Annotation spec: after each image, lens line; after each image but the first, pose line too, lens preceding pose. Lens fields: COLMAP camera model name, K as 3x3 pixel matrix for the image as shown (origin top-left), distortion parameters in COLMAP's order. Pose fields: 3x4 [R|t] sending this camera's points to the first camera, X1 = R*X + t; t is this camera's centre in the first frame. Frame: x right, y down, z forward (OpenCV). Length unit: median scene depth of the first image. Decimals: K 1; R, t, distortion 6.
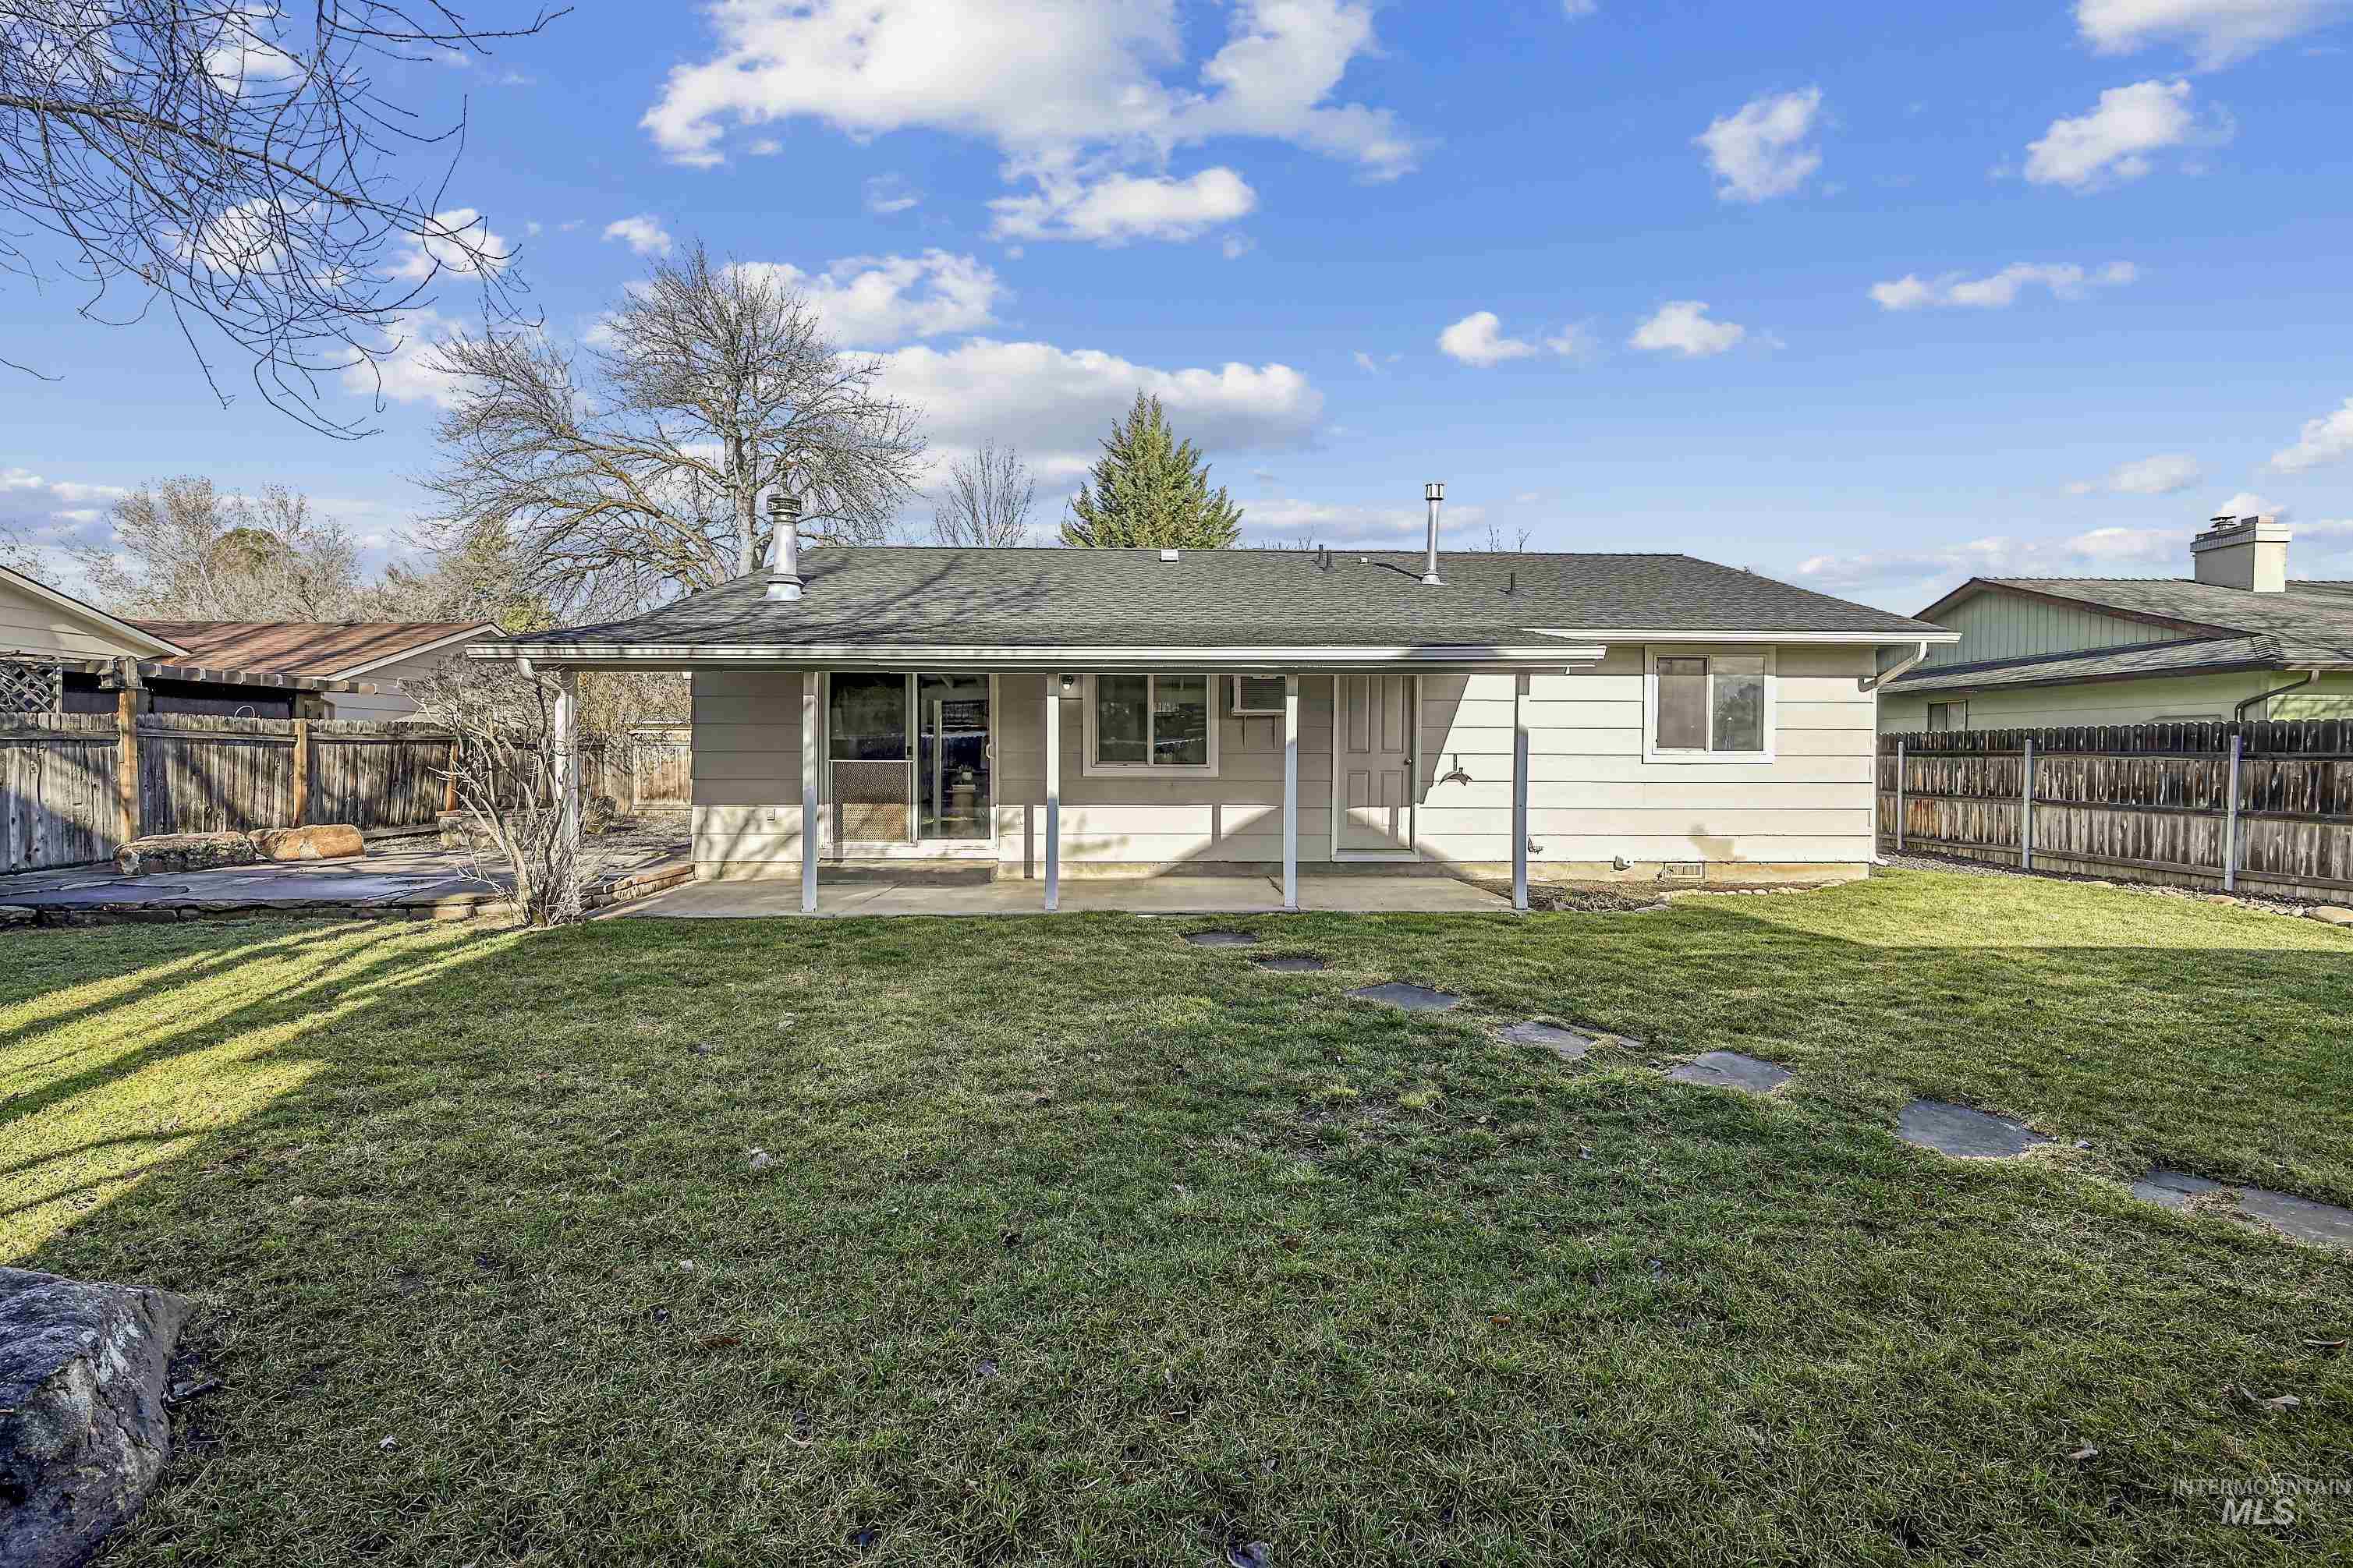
lens RADIAL K [[1024.9, 0, 1190.4], [0, 1024.9, 774.5], [0, 0, 1]] dist [-0.002212, -0.000346]
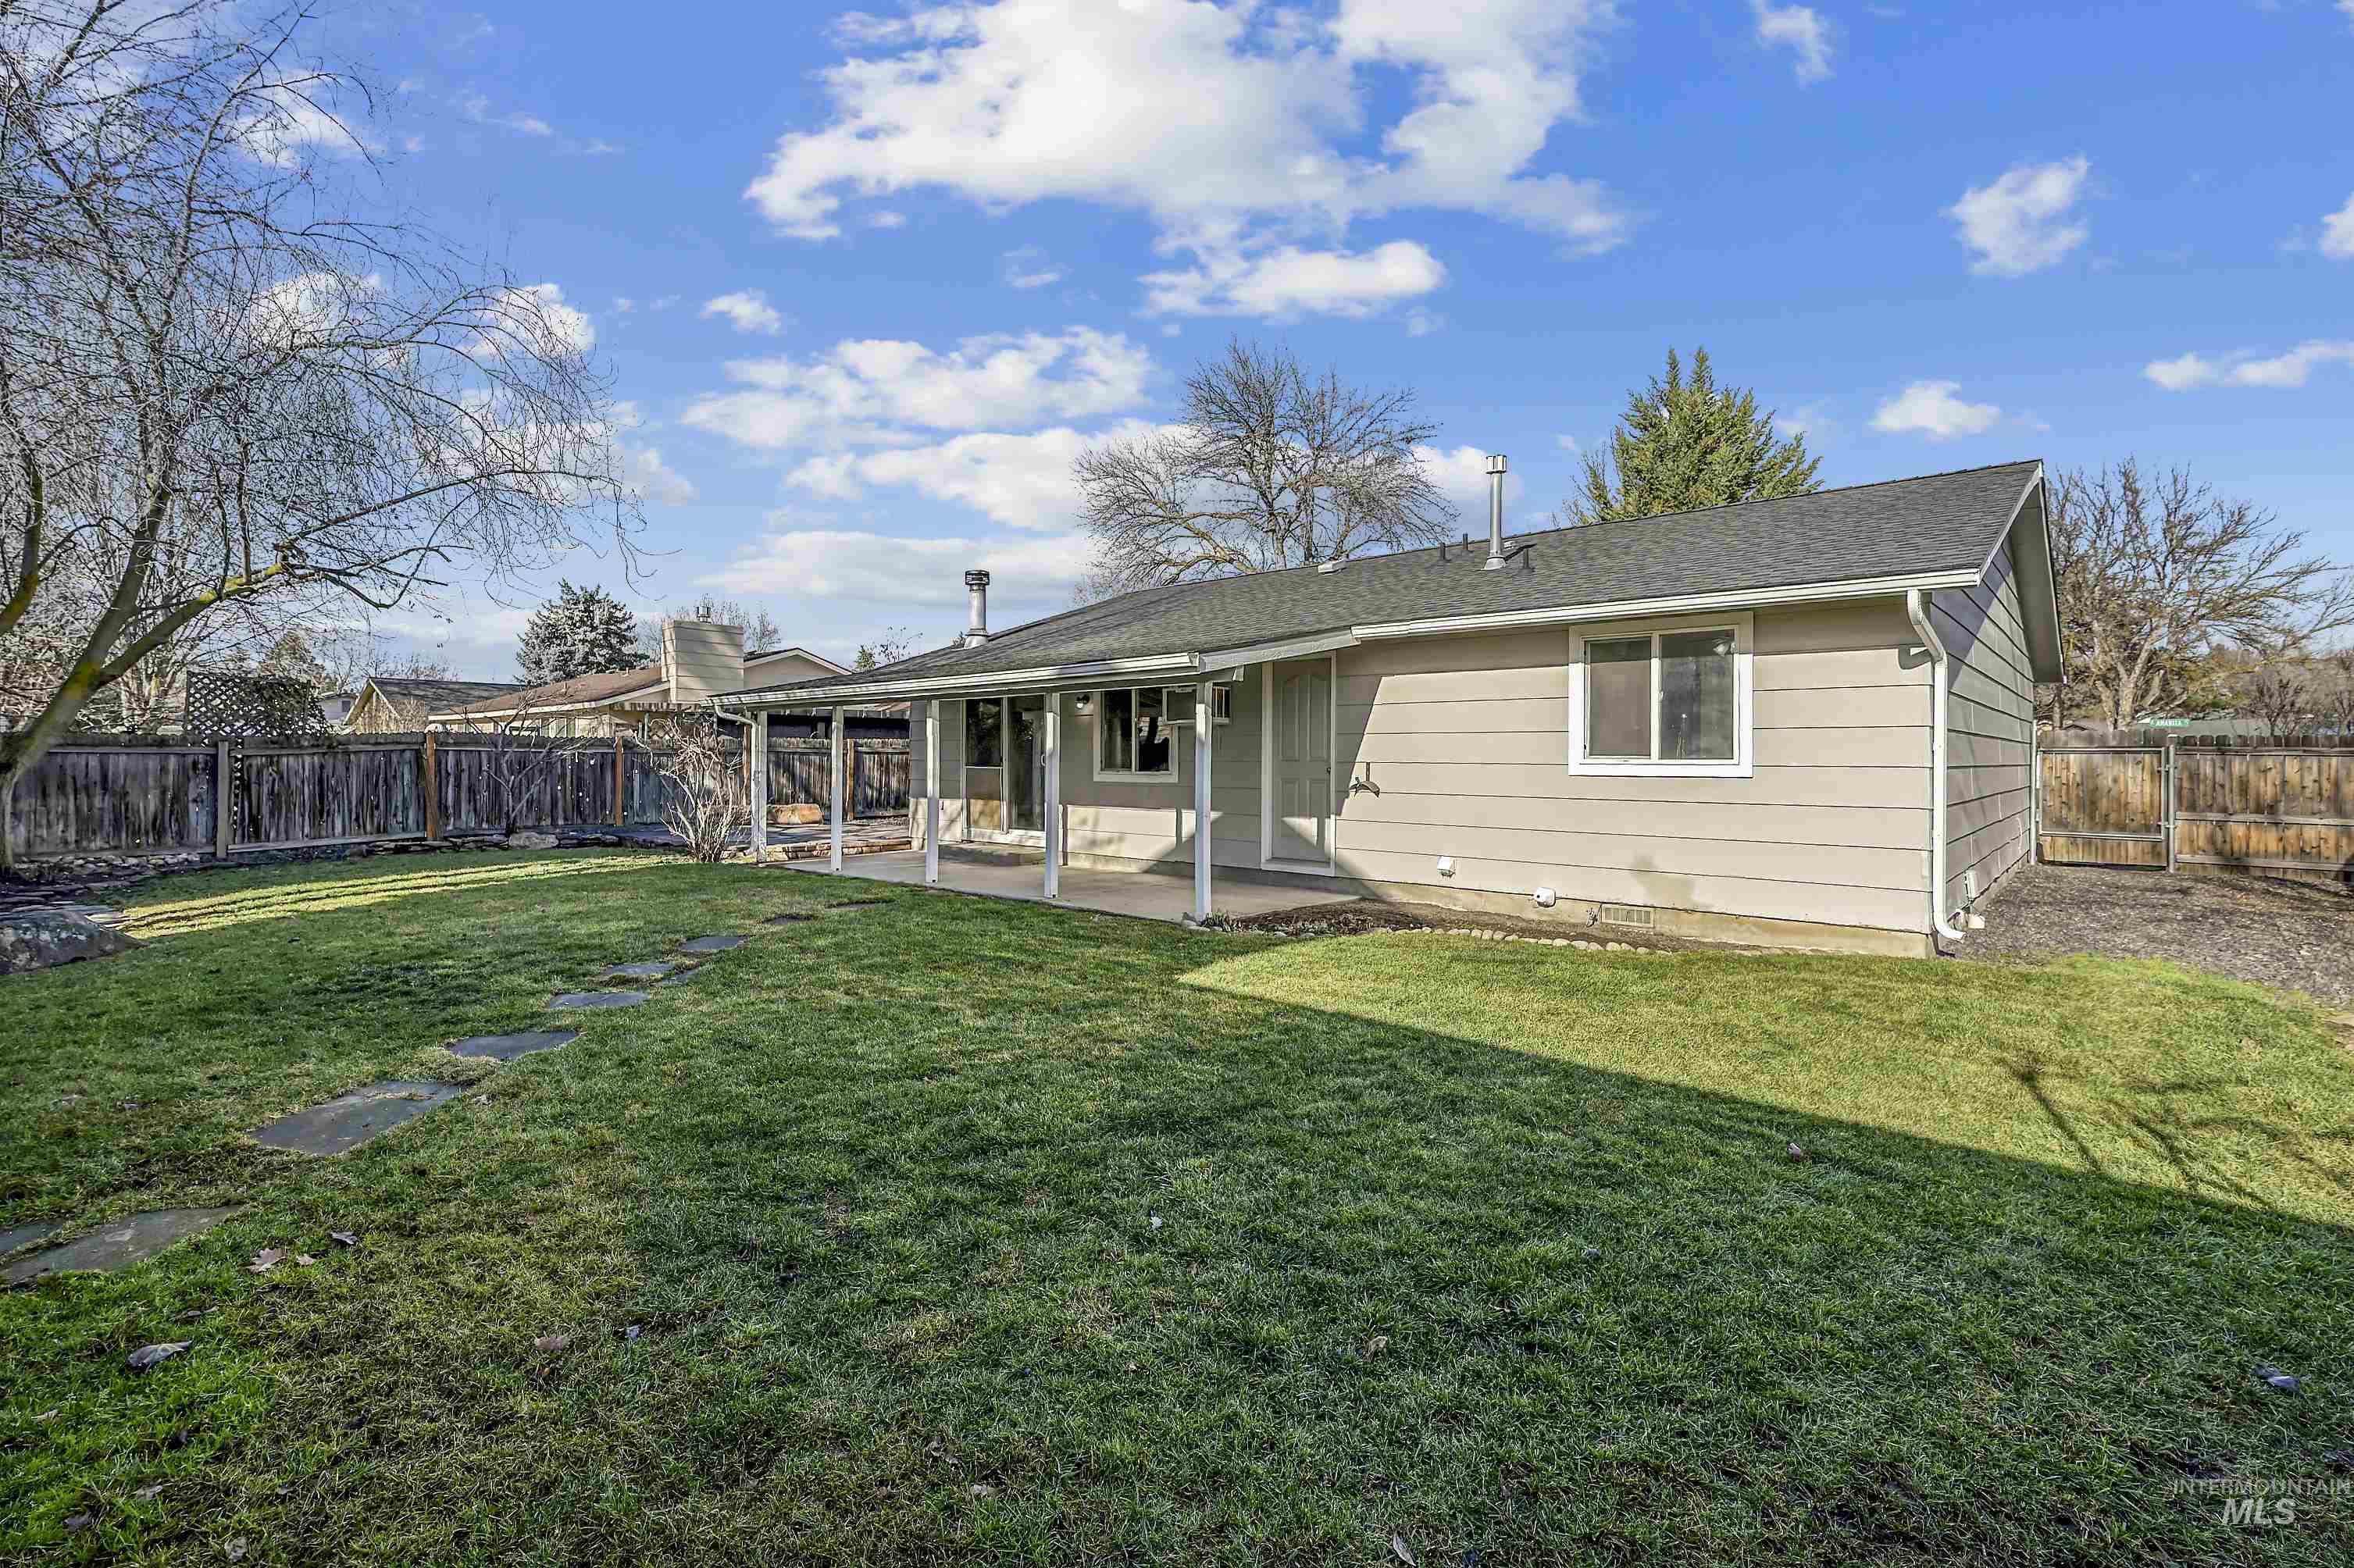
lens RADIAL K [[1025.3, 0, 1190.9], [0, 1025.3, 774.5], [0, 0, 1]] dist [-0.002212, -0.000346]
pose [[0.738249, 0.009631, -0.674459, 0.757380], [-0.011615, 0.999931, 0.001564, -0.008671], [0.674428, 0.006679, 0.738310, 0.213995]]
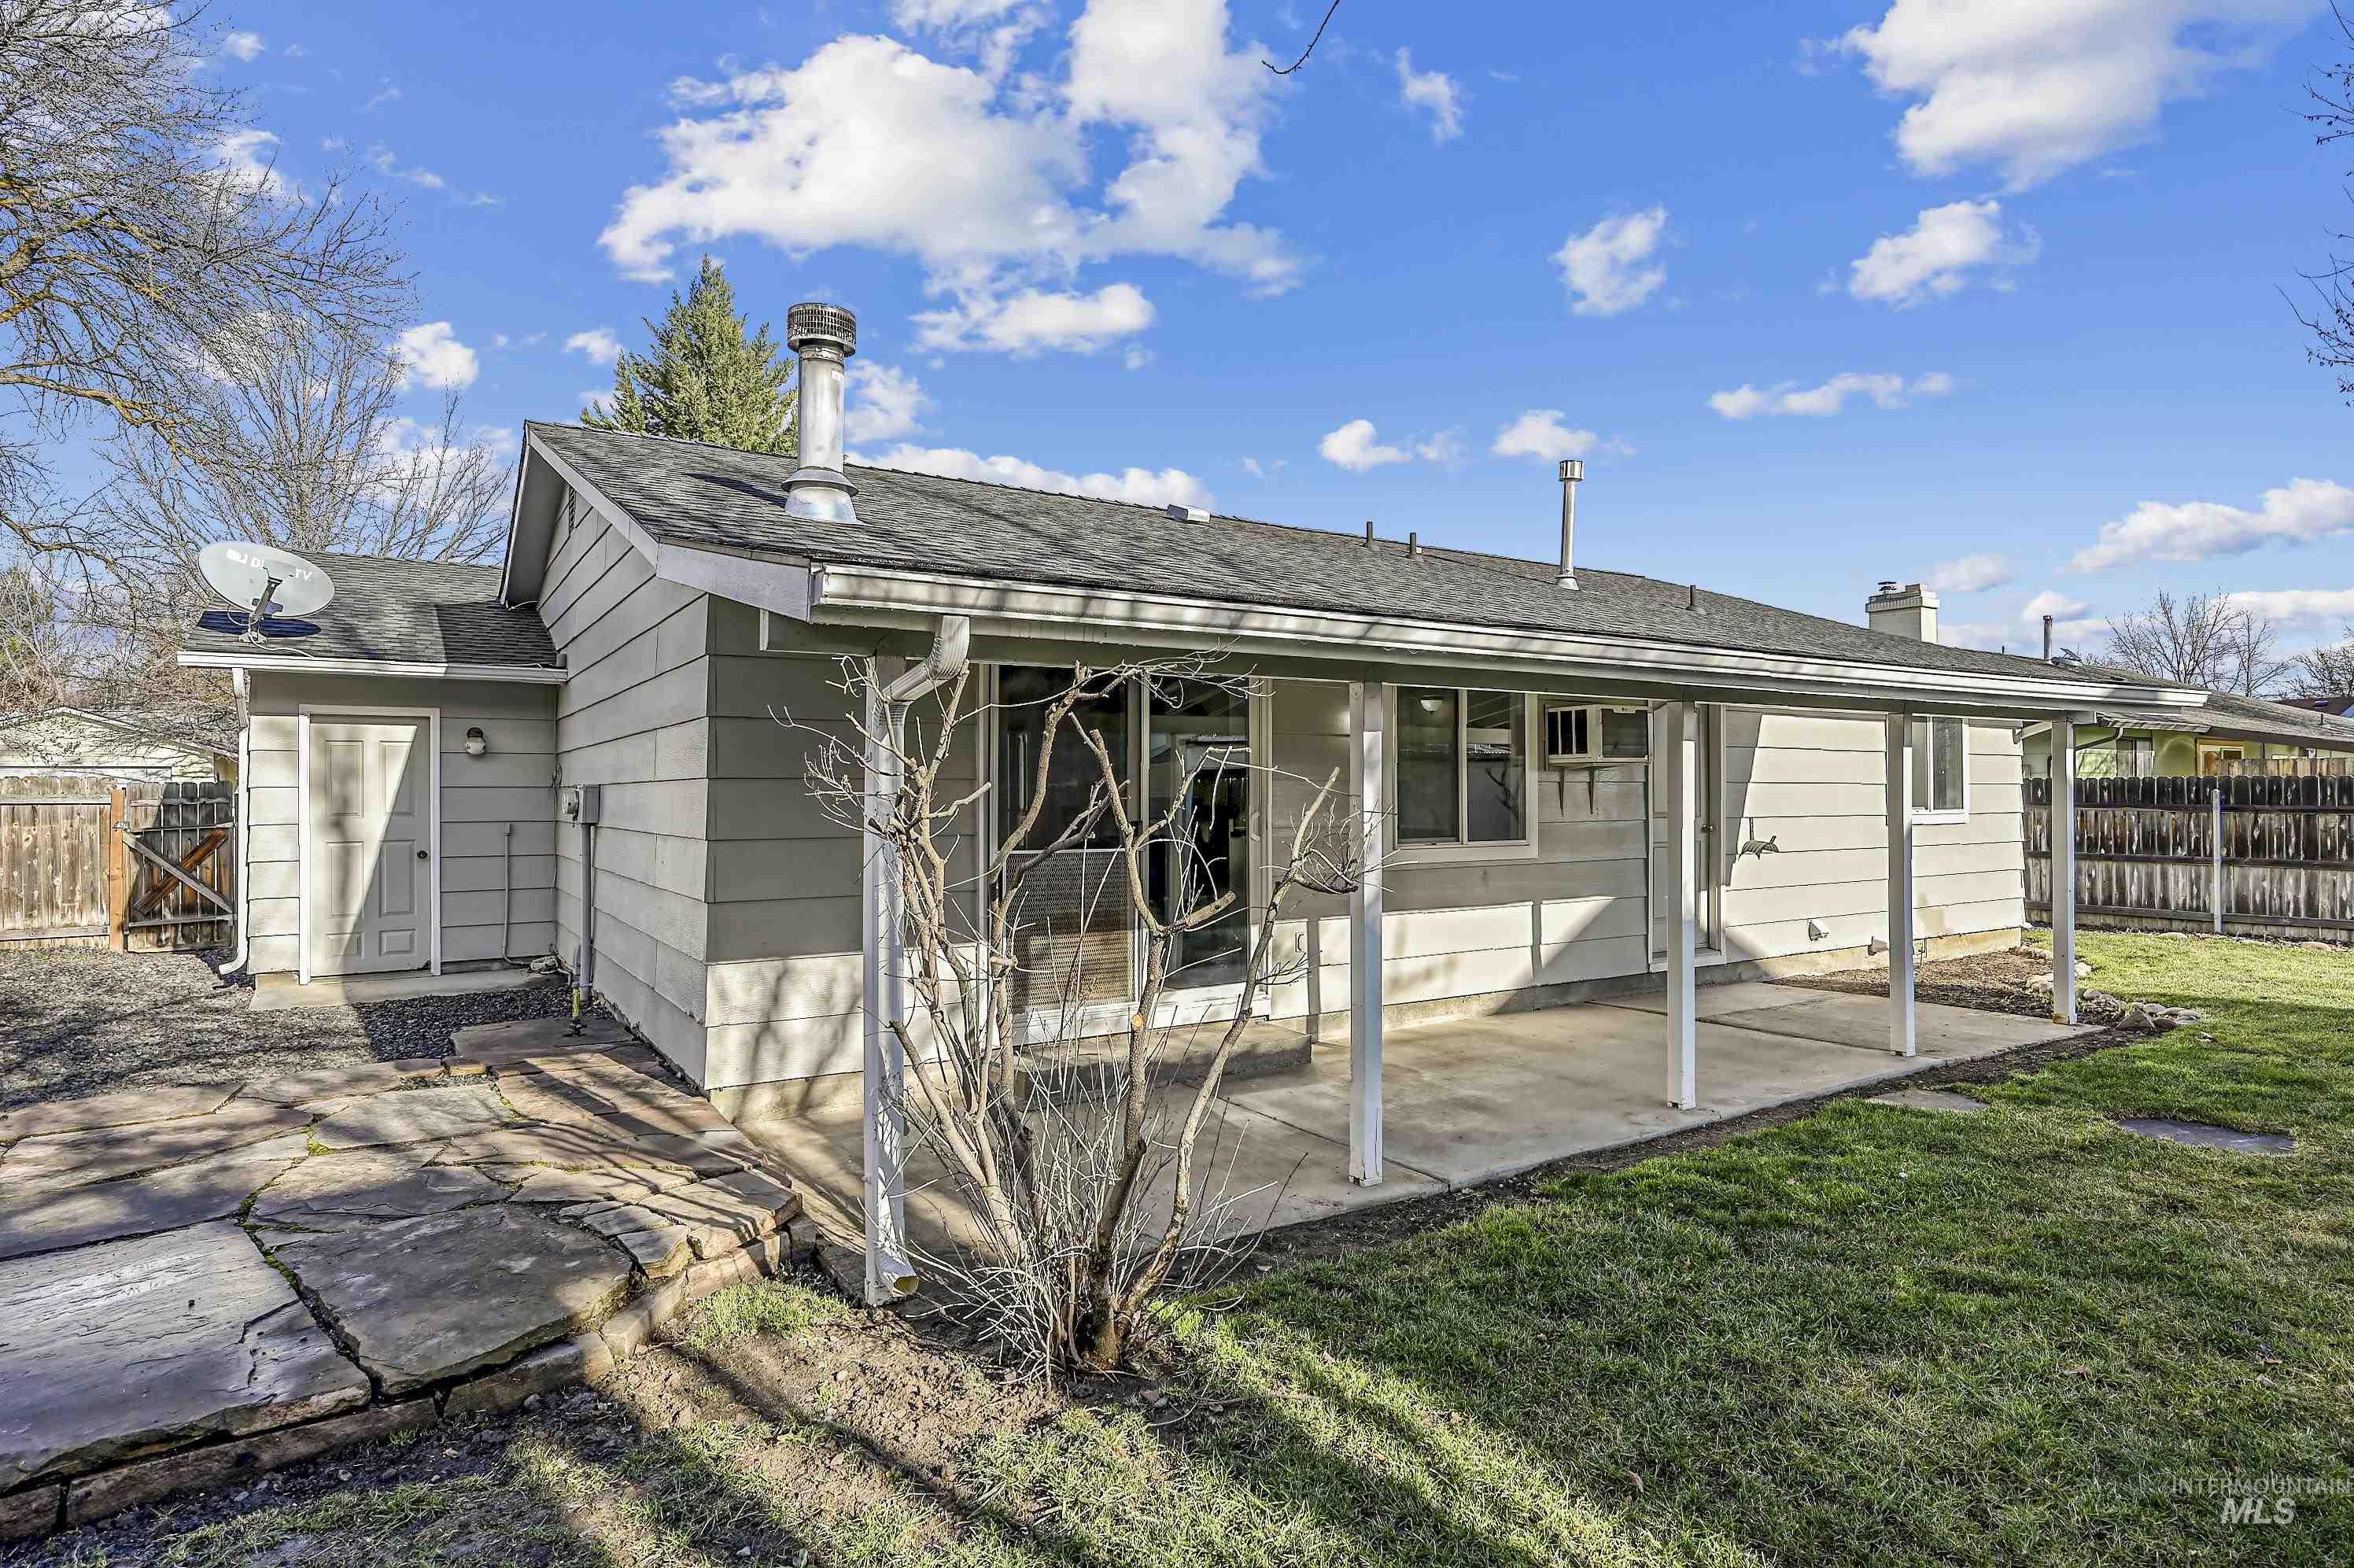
lens RADIAL K [[1270.9, 0, 1177.0], [0, 1270.9, 784.0], [0, 0, 1]] dist [-0.002387, -0.000487]
pose [[0.845348, -0.002493, 0.534210, -0.607306], [0.014810, 0.999714, -0.018770, -0.033946], [-0.534010, 0.023779, 0.845144, 0.429019]]
